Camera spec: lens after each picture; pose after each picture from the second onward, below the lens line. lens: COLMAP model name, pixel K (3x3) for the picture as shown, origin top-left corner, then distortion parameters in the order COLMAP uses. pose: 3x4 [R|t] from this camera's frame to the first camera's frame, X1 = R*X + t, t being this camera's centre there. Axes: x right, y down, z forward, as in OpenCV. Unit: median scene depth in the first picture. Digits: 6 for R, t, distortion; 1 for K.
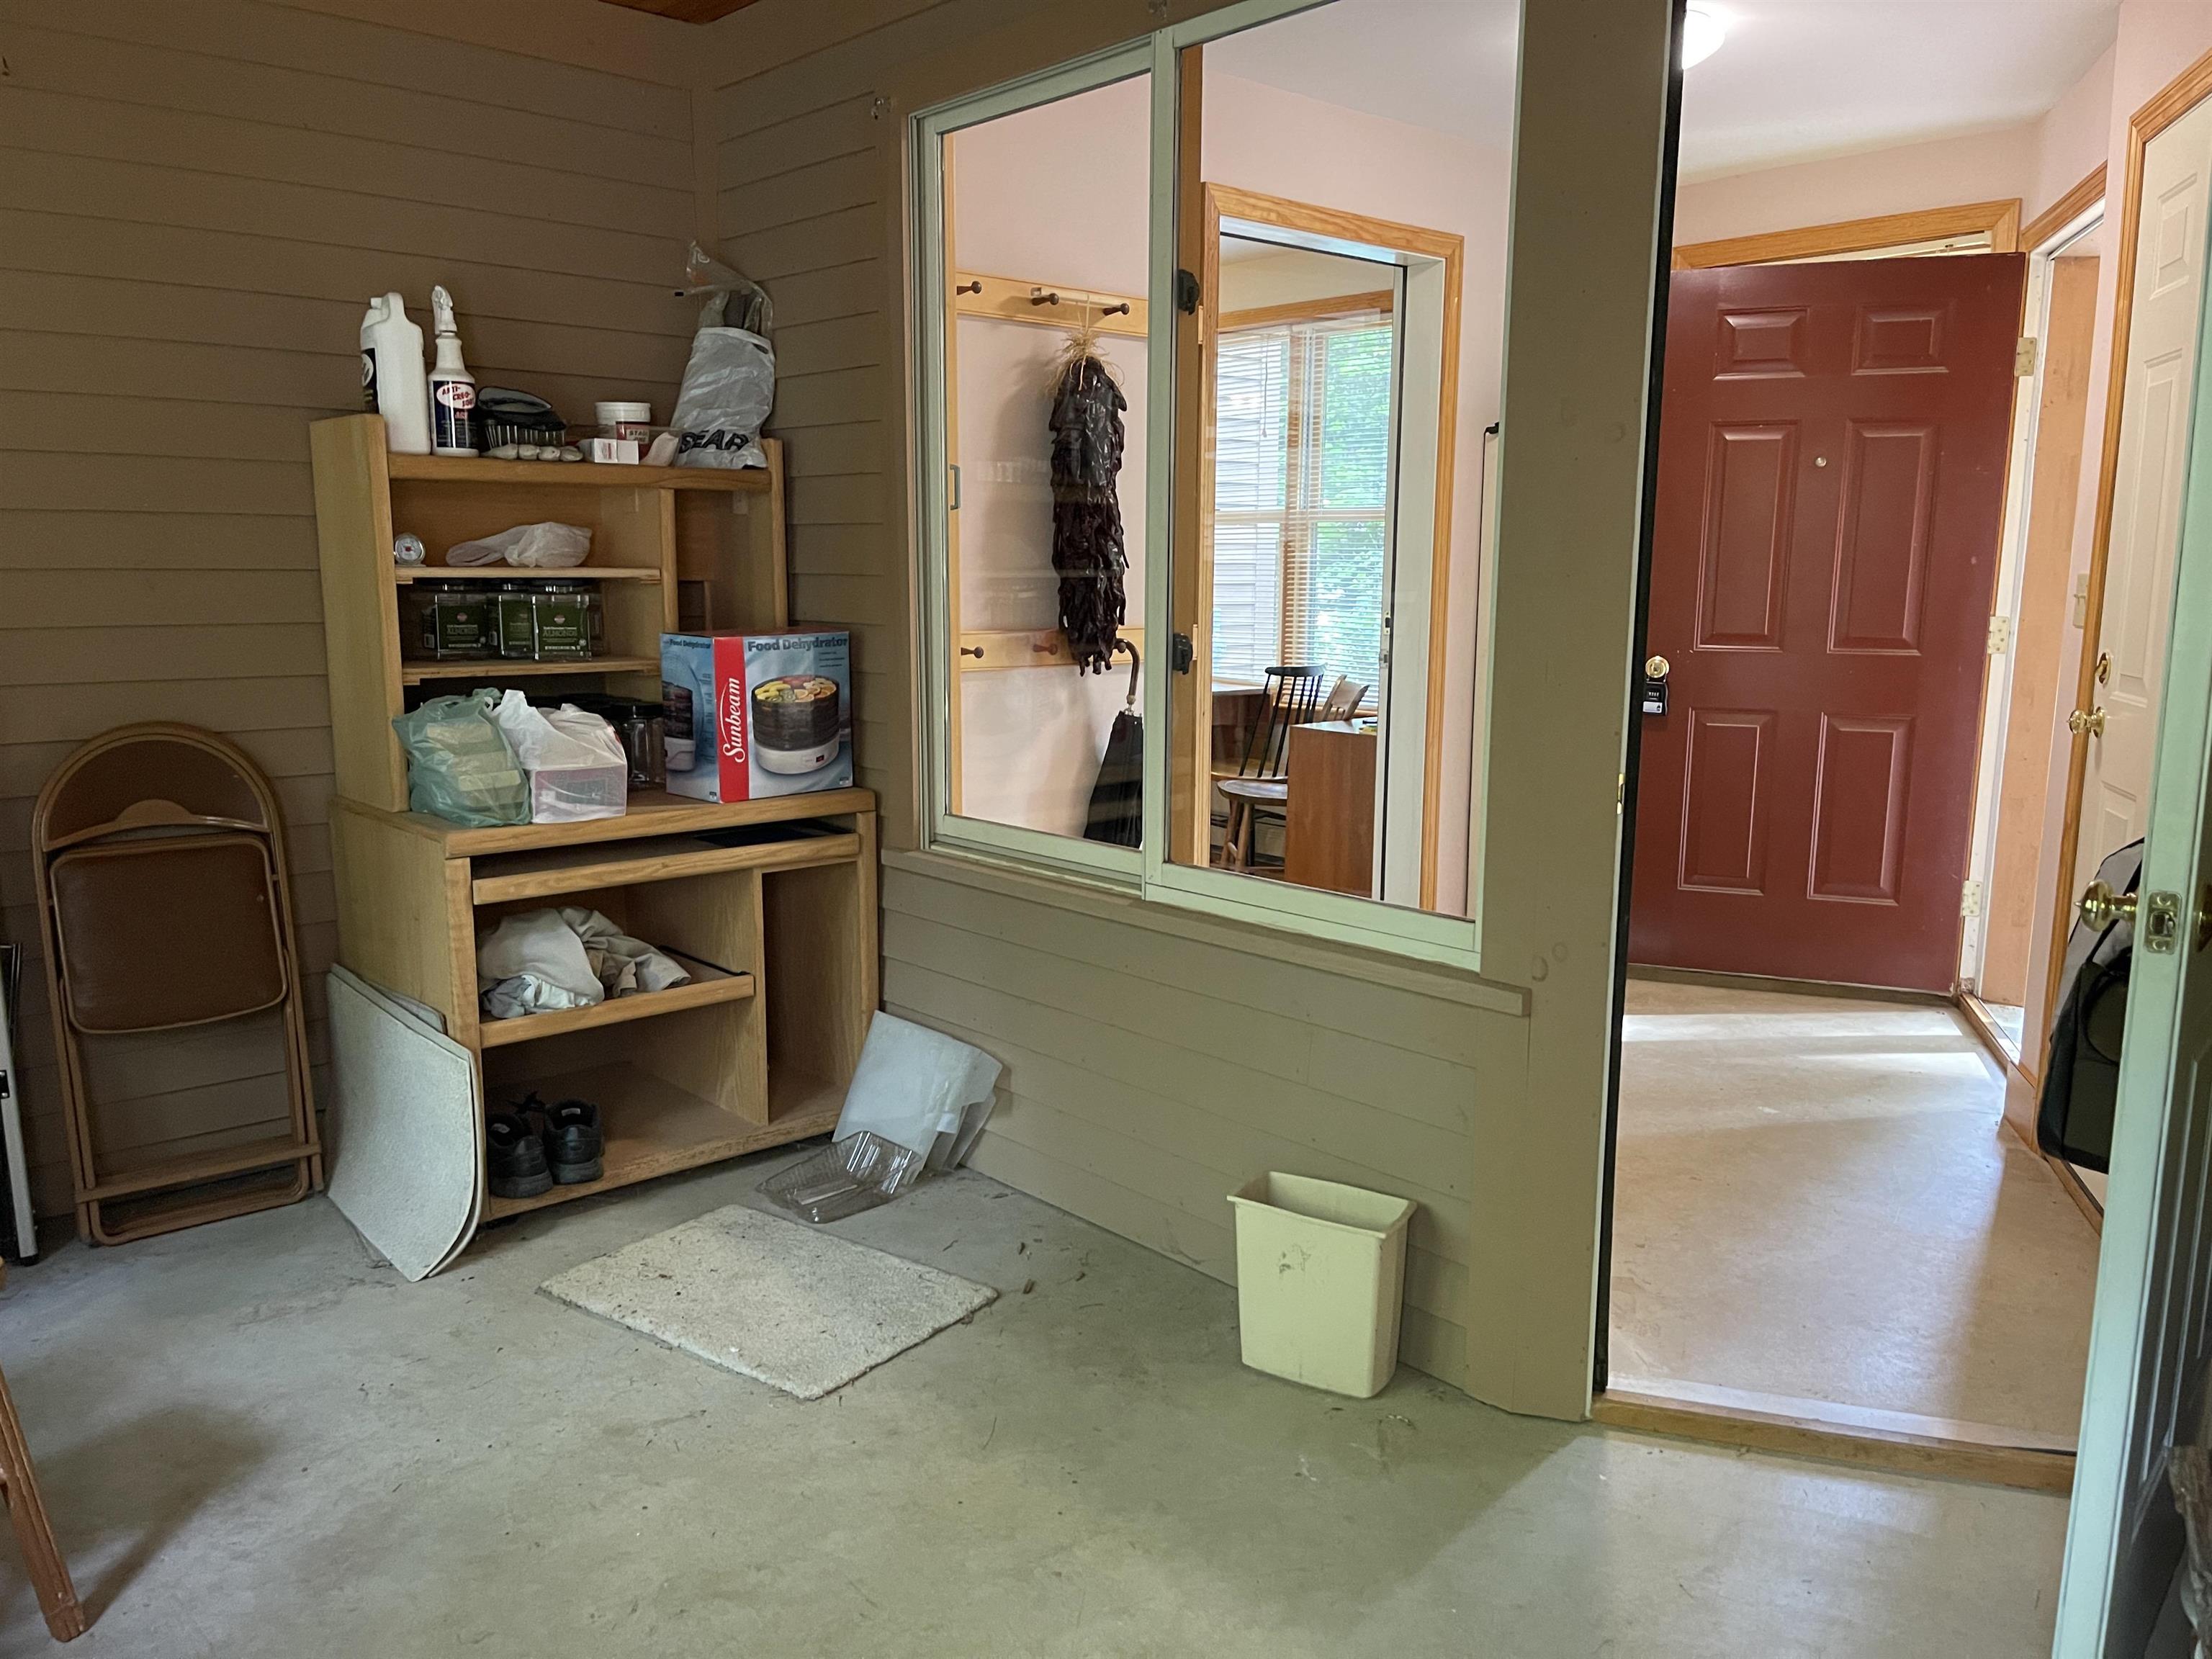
lens RADIAL K [[1671.6, 0, 1105.0], [0, 1671.6, 856.0], [0, 0, 1]] dist [0.052263, -0.063025]
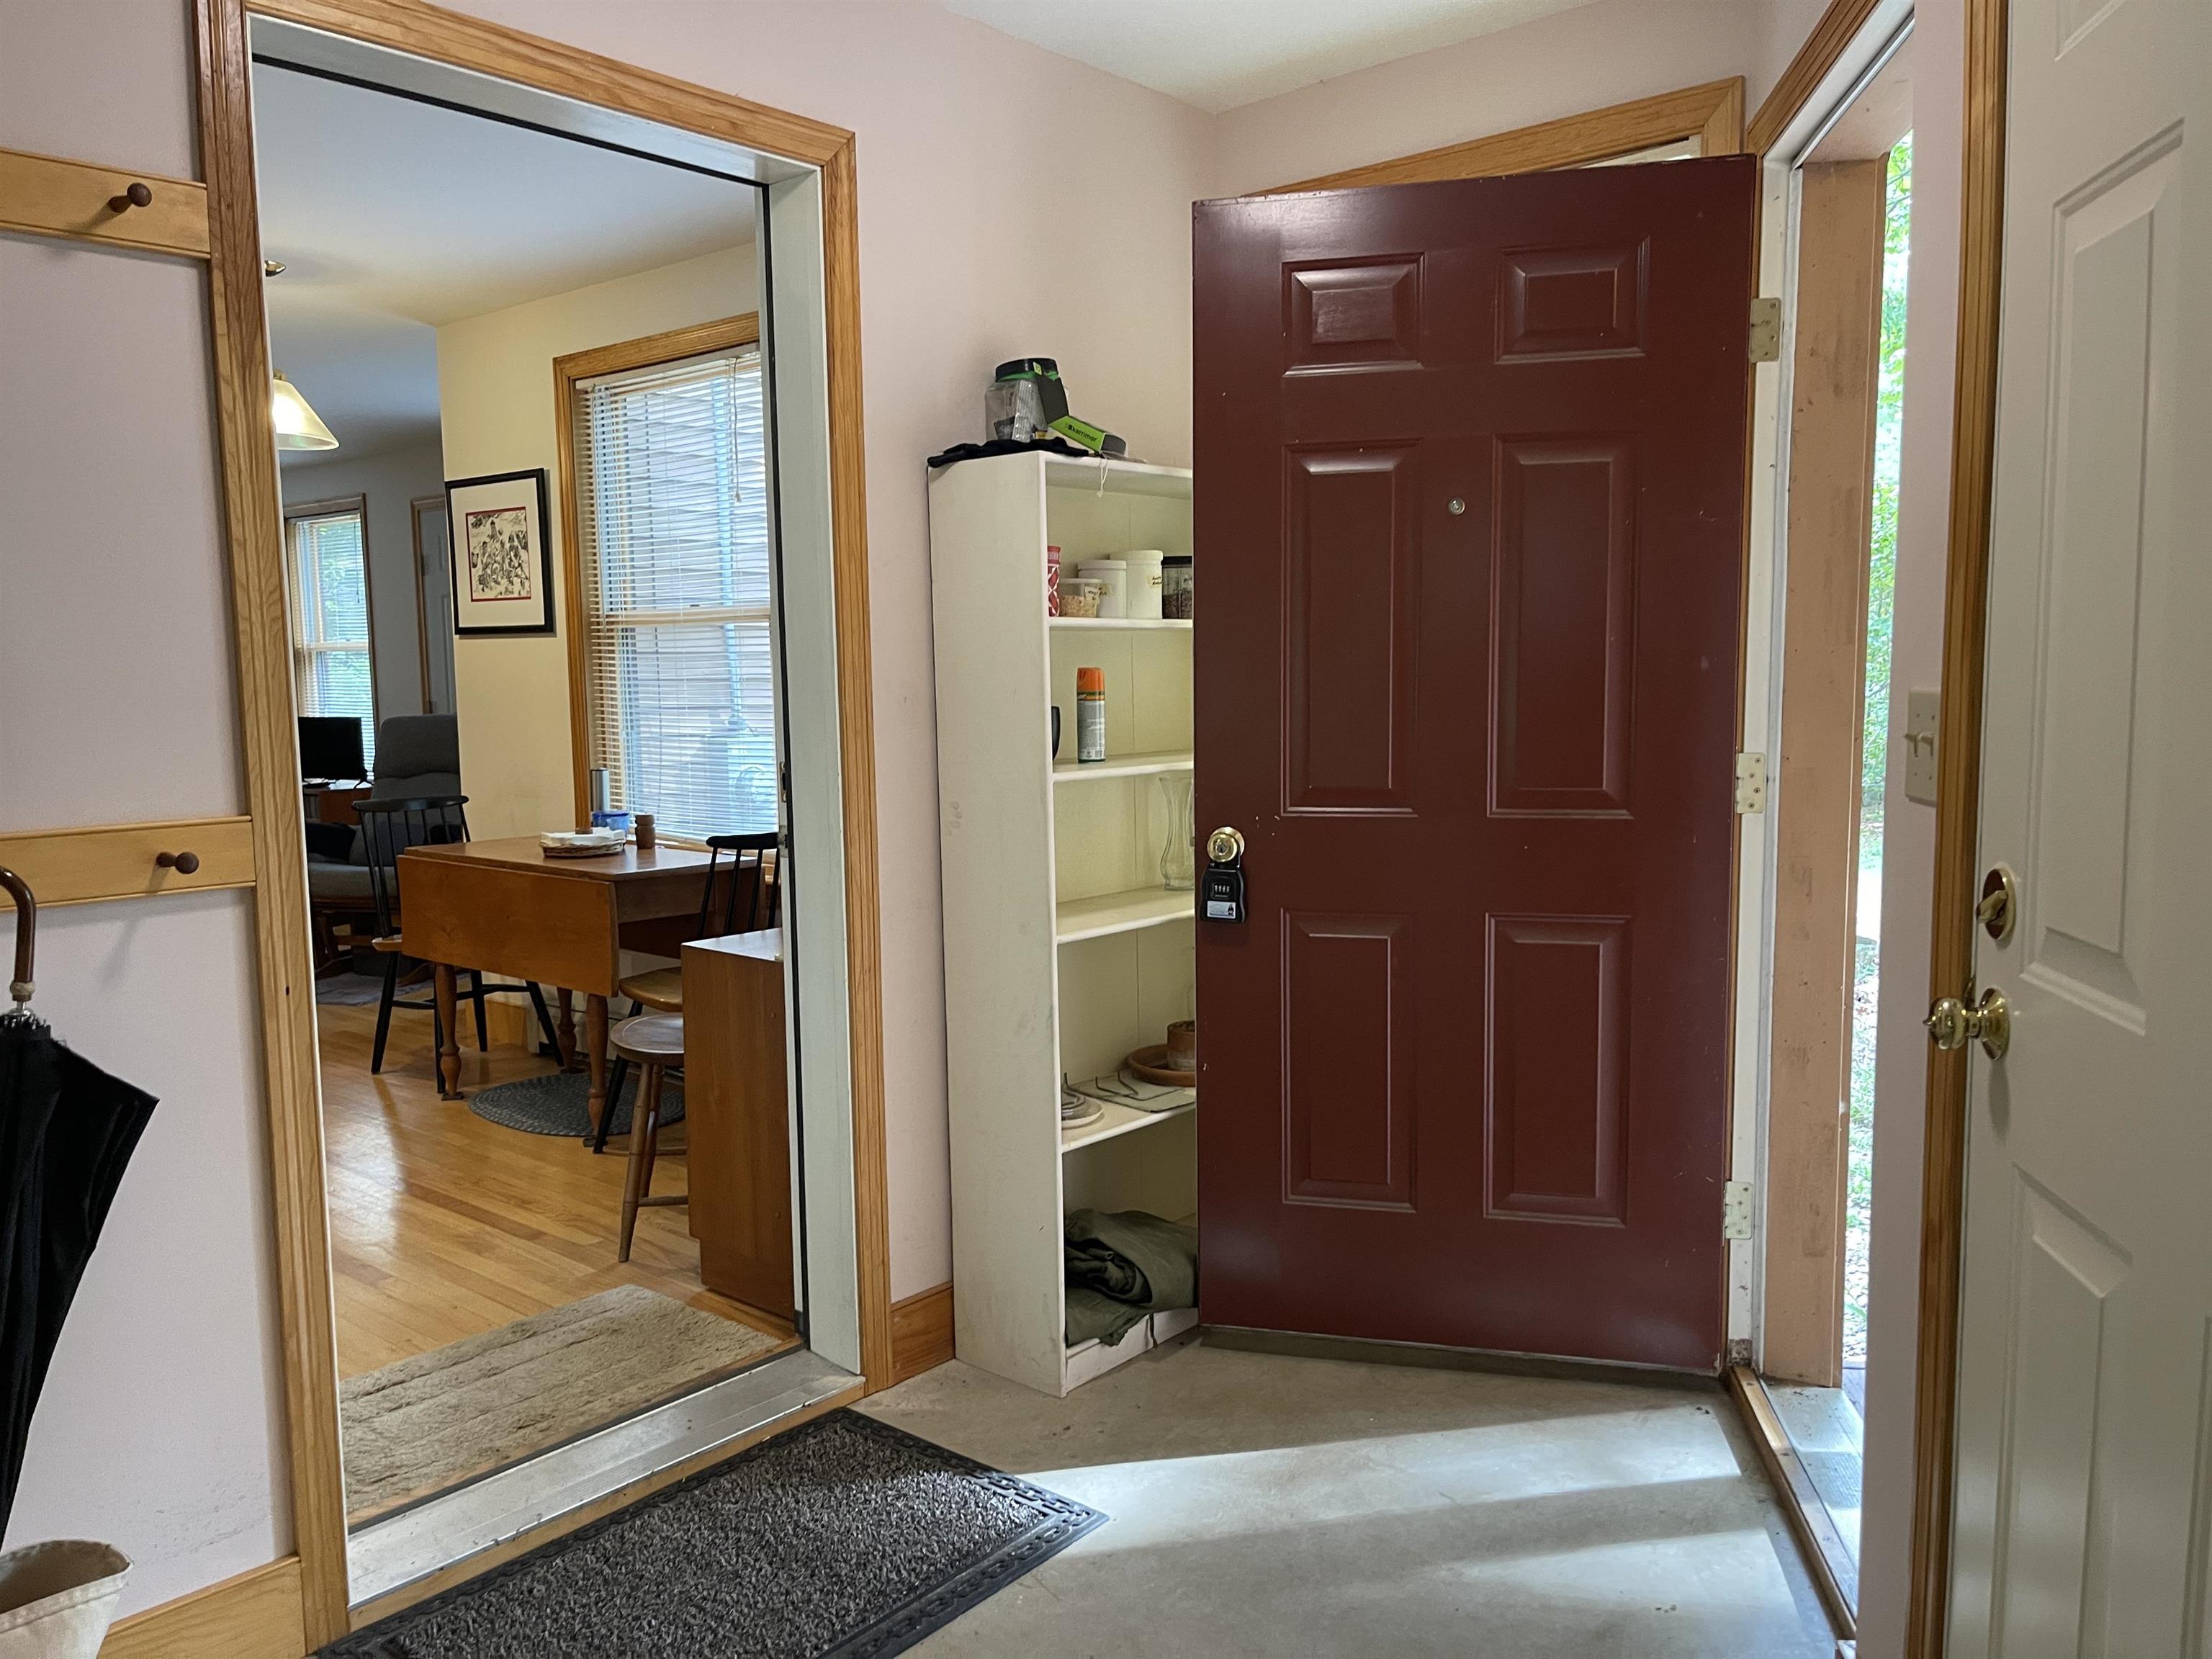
lens RADIAL K [[1671.6, 0, 1105.0], [0, 1671.6, 856.0], [0, 0, 1]] dist [0.052263, -0.063025]
pose [[0.991627, -0.034069, 0.124562, 0.222089], [0.041736, 0.997357, -0.059475, -0.078306], [-0.122207, 0.064176, 0.990428, 0.429963]]
